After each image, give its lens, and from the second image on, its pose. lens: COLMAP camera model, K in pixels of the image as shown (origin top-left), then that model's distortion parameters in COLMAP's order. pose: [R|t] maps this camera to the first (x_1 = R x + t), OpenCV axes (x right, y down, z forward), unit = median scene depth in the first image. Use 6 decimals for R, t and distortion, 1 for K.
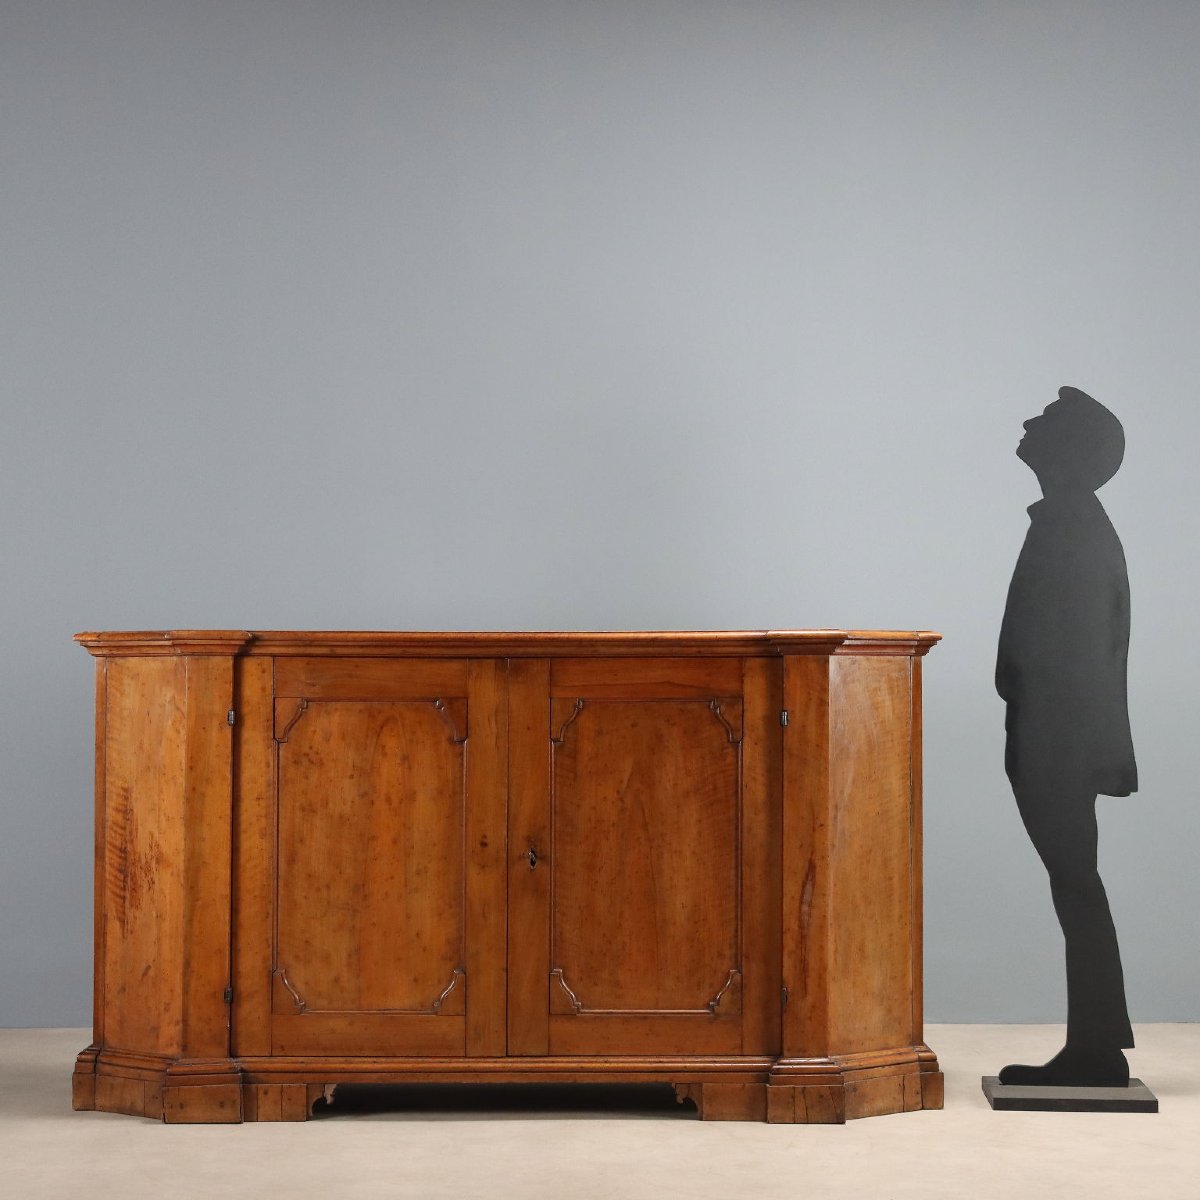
lens RADIAL K [[2449.5, 0, 599.3], [0, 2449.5, 603.2], [0, 0, 1]] dist [0.052197, 0.000000]
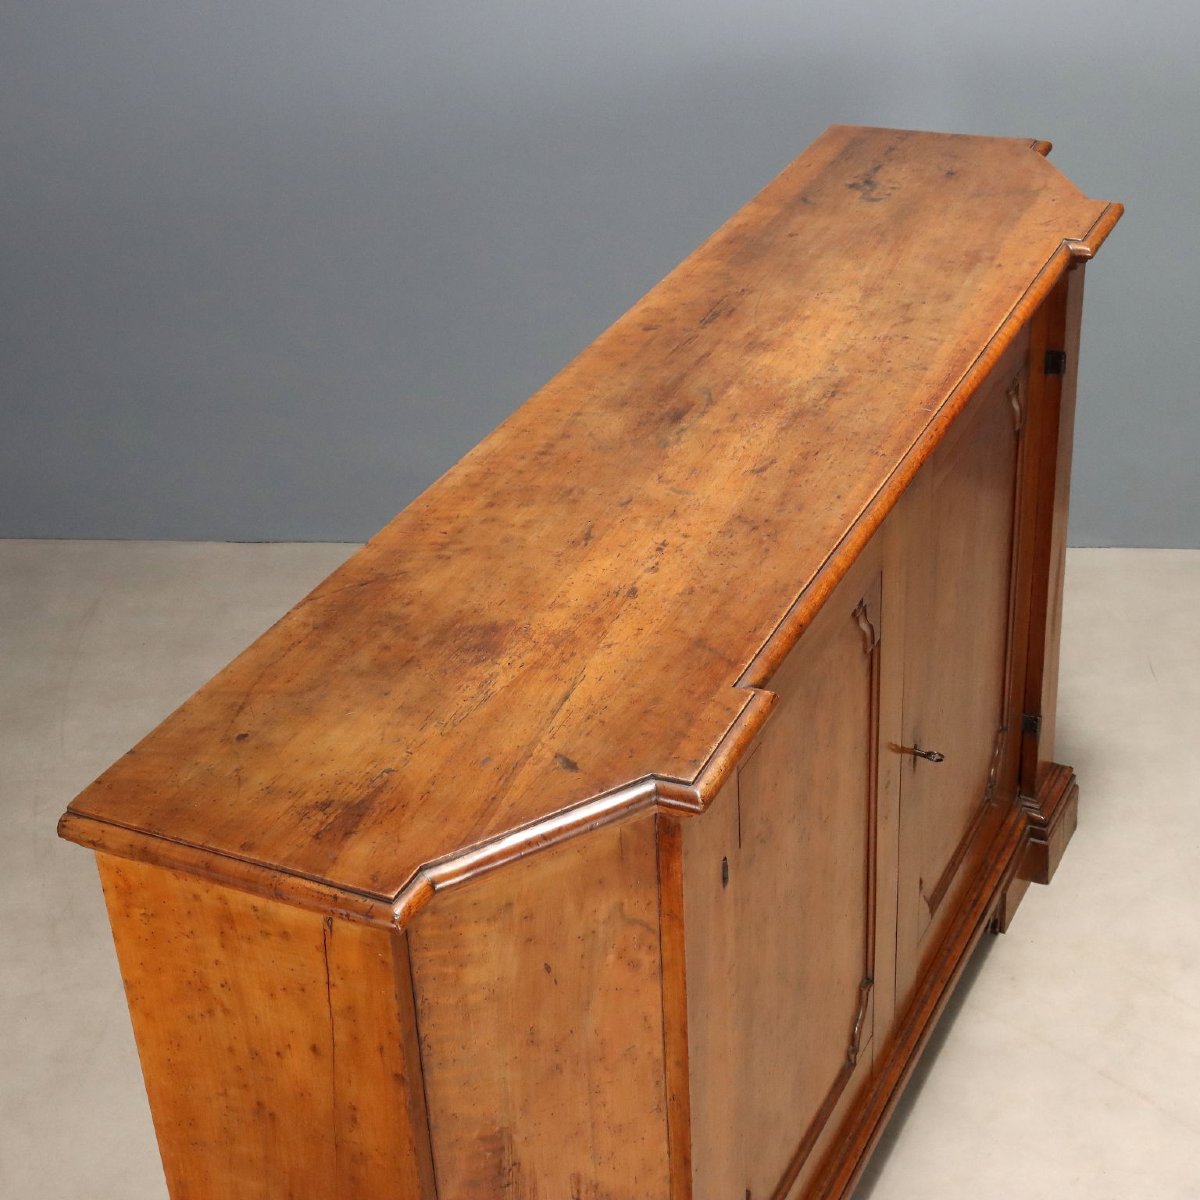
lens RADIAL K [[2121.9, 0, 601.5], [0, 2121.9, 601.0], [0, 0, 1]] dist [-0.009949, 0.000000]
pose [[0.438204, -0.483509, 0.757757, -0.417722], [0.029071, 0.850188, 0.525676, -0.189875], [-0.898406, -0.208324, 0.386612, 0.879676]]
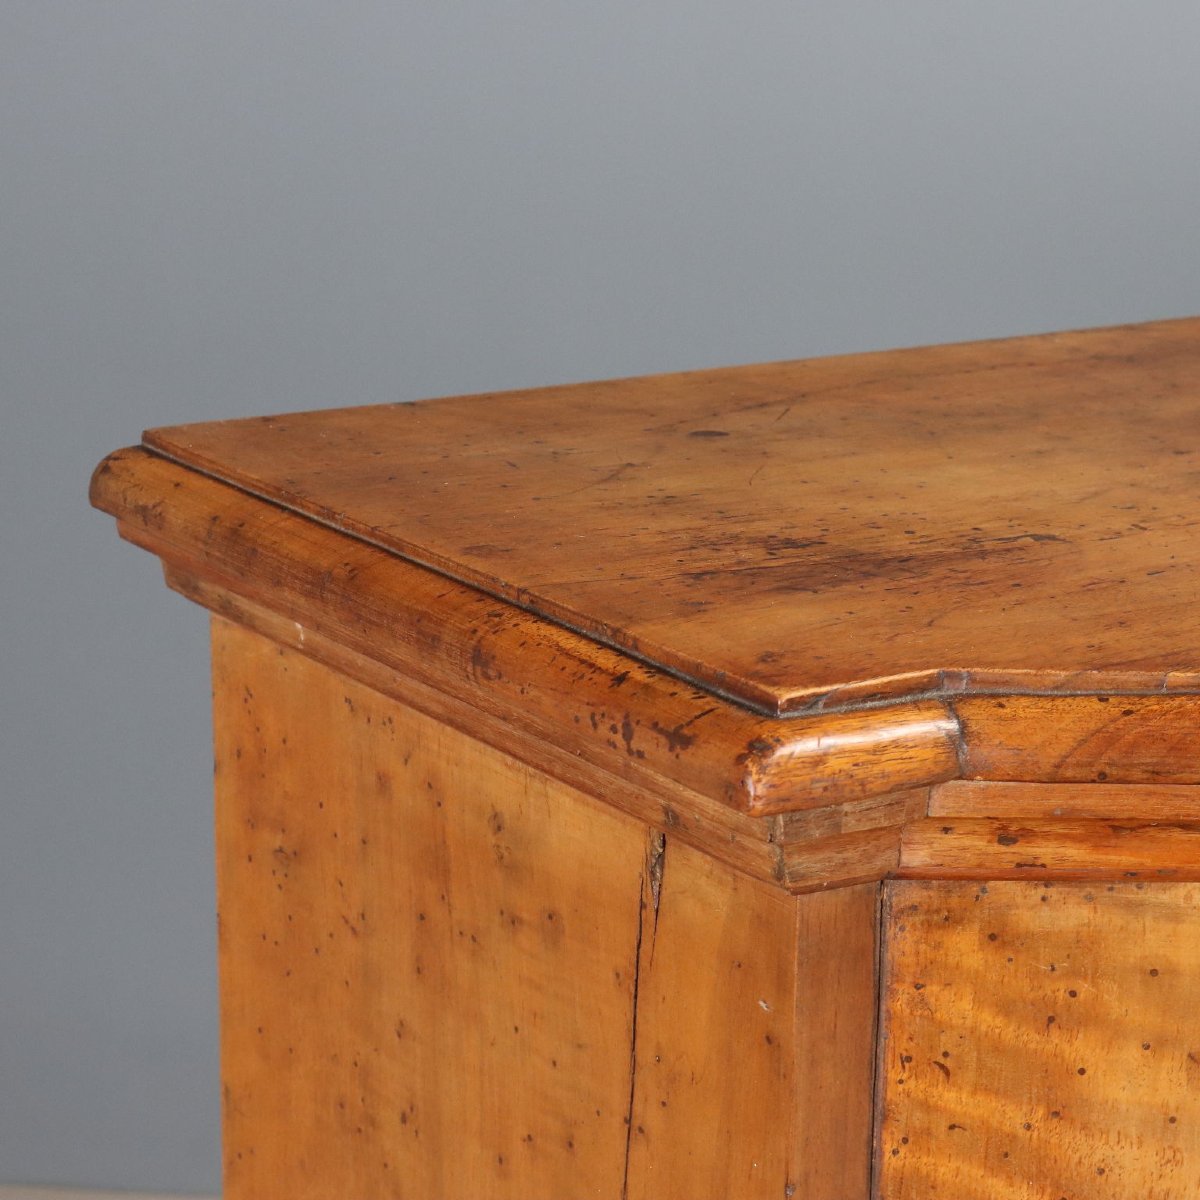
lens RADIAL K [[3473.8, 0, 601.1], [0, 3473.8, 599.3], [0, 0, 1]] dist [0.011120, 0.000000]
pose [[0.846576, -0.128691, 0.516477, -0.293383], [-0.019662, 0.962108, 0.271959, -0.030482], [-0.531905, -0.240389, 0.811967, 0.909439]]
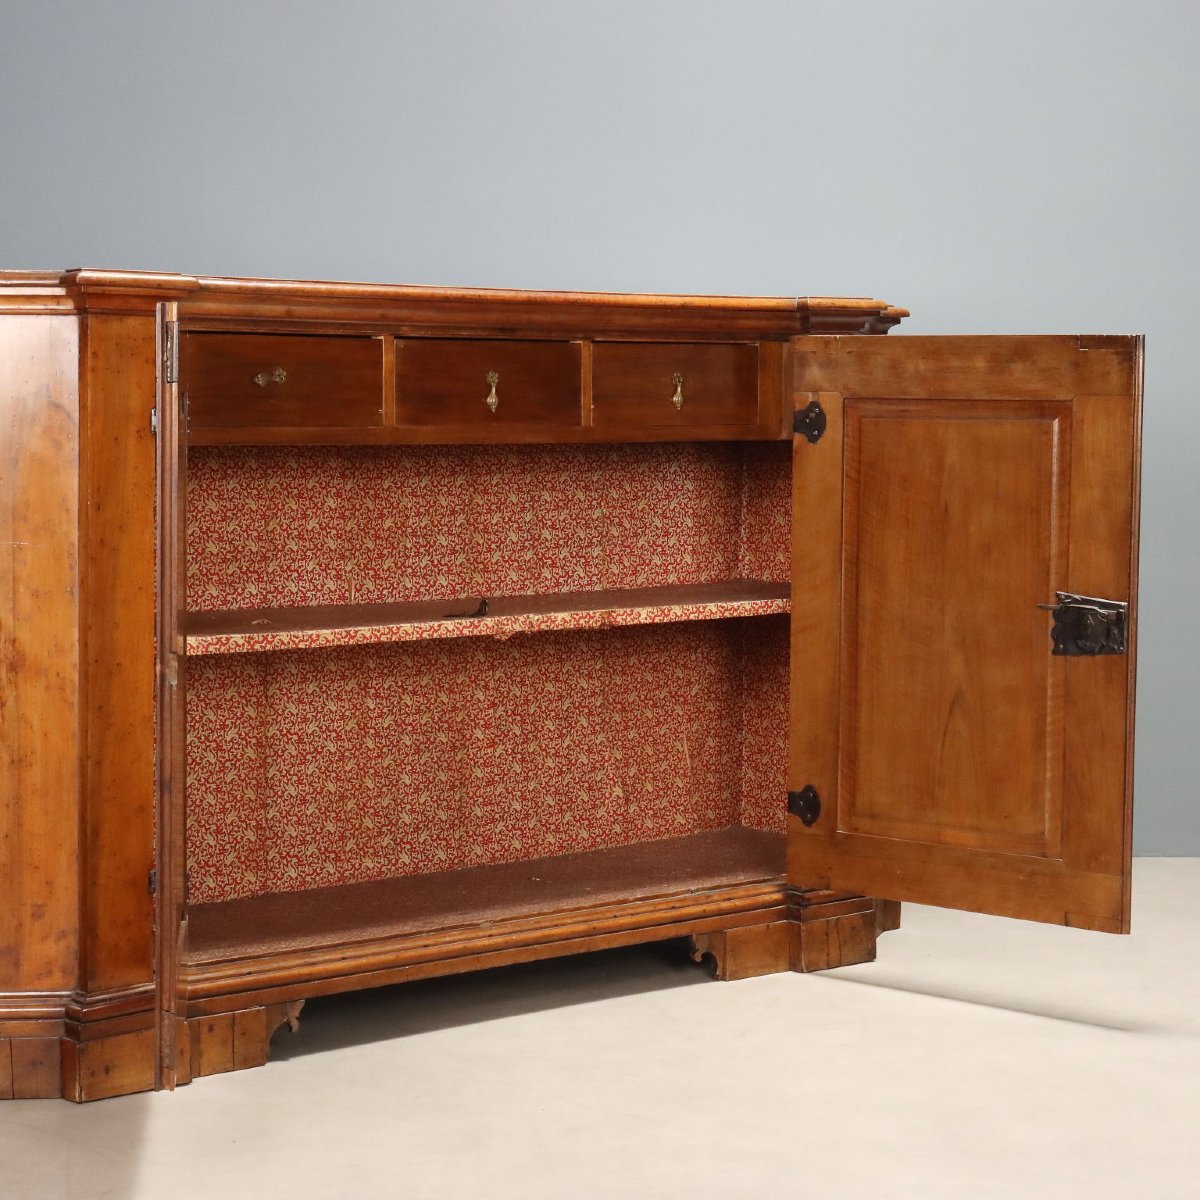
lens RADIAL K [[2831.1, 0, 602.5], [0, 2831.1, 602.9], [0, 0, 1]] dist [0.014591, 0.000000]
pose [[0.758203, -0.043837, 0.650543, -0.513723], [-0.021801, 0.995475, 0.092490, 0.024626], [-0.651654, -0.084309, 0.753816, 0.405035]]
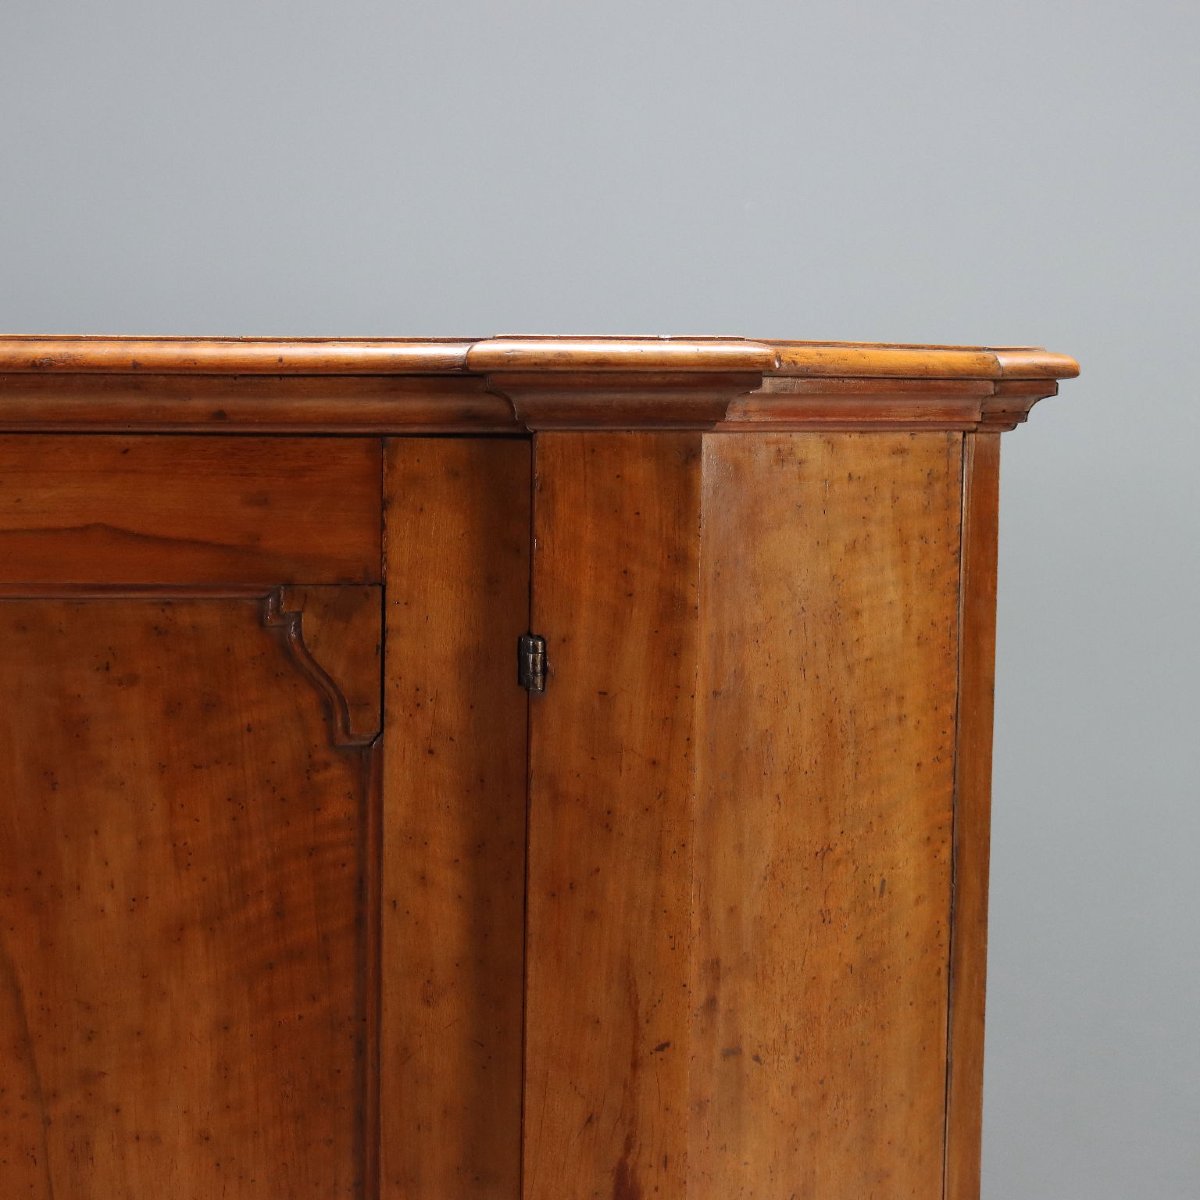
lens RADIAL K [[2252.2, 0, 596.0], [0, 2252.2, 599.9], [0, 0, 1]] dist [-0.003853, 0.000000]
pose [[0.996477, 0.005327, 0.083698, 0.061228], [-0.015414, 0.992614, 0.120335, 0.009704], [-0.082439, -0.121201, 0.989199, 0.751223]]
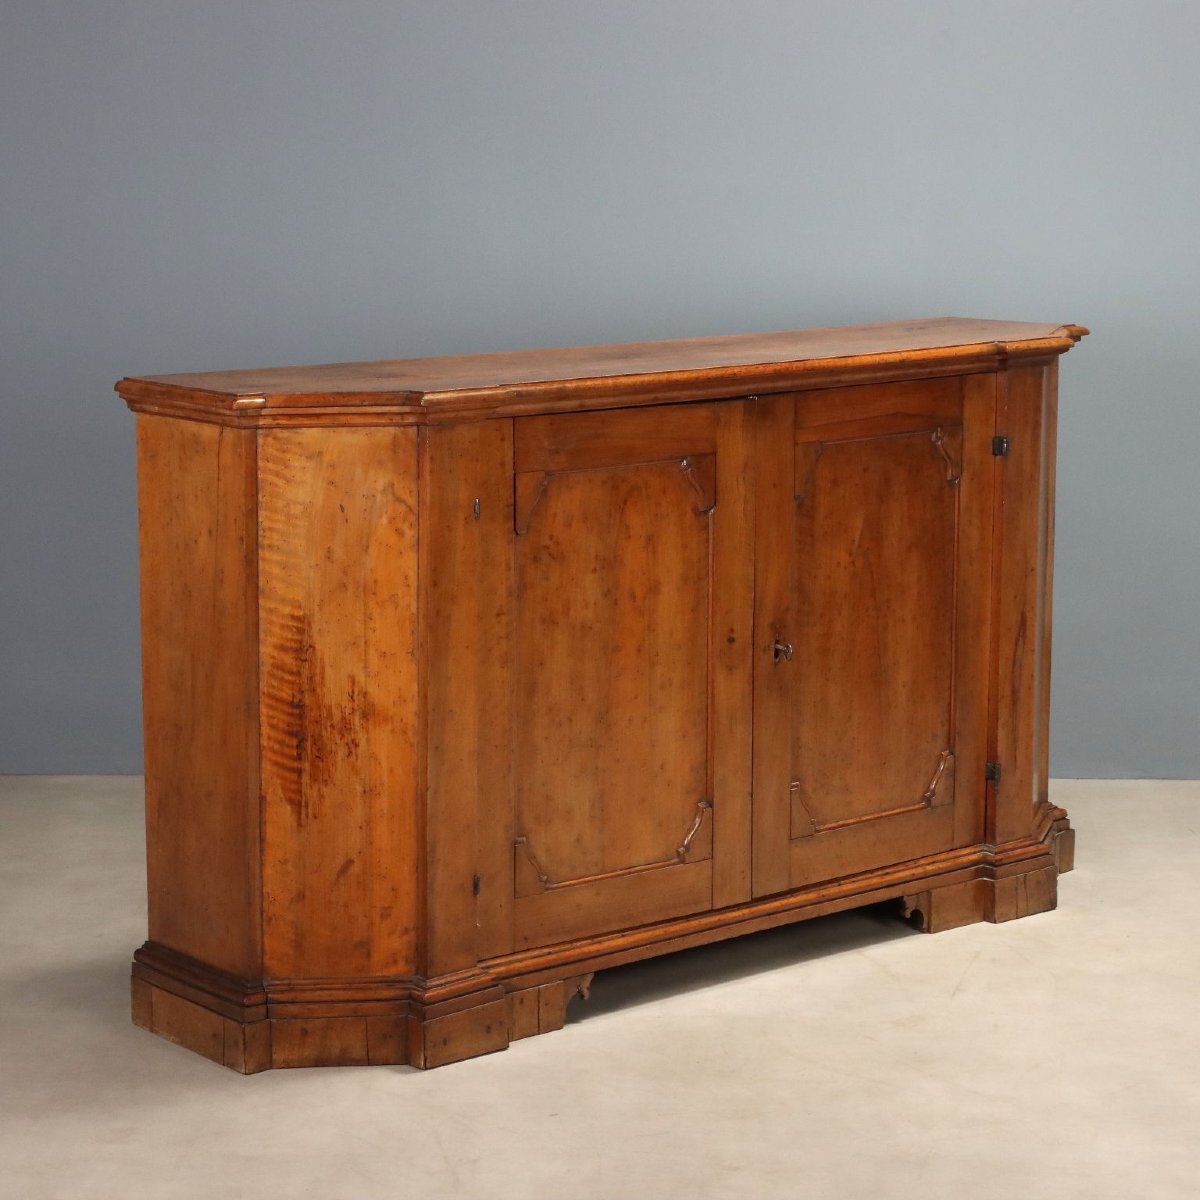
lens RADIAL K [[3081.8, 0, 600.6], [0, 3081.8, 592.4], [0, 0, 1]] dist [0.007075, 0.000000]
pose [[0.768633, -0.108702, 0.630387, -0.685261], [-0.016333, 0.981800, 0.189214, -0.098531], [-0.639482, -0.155732, 0.752868, 0.298324]]
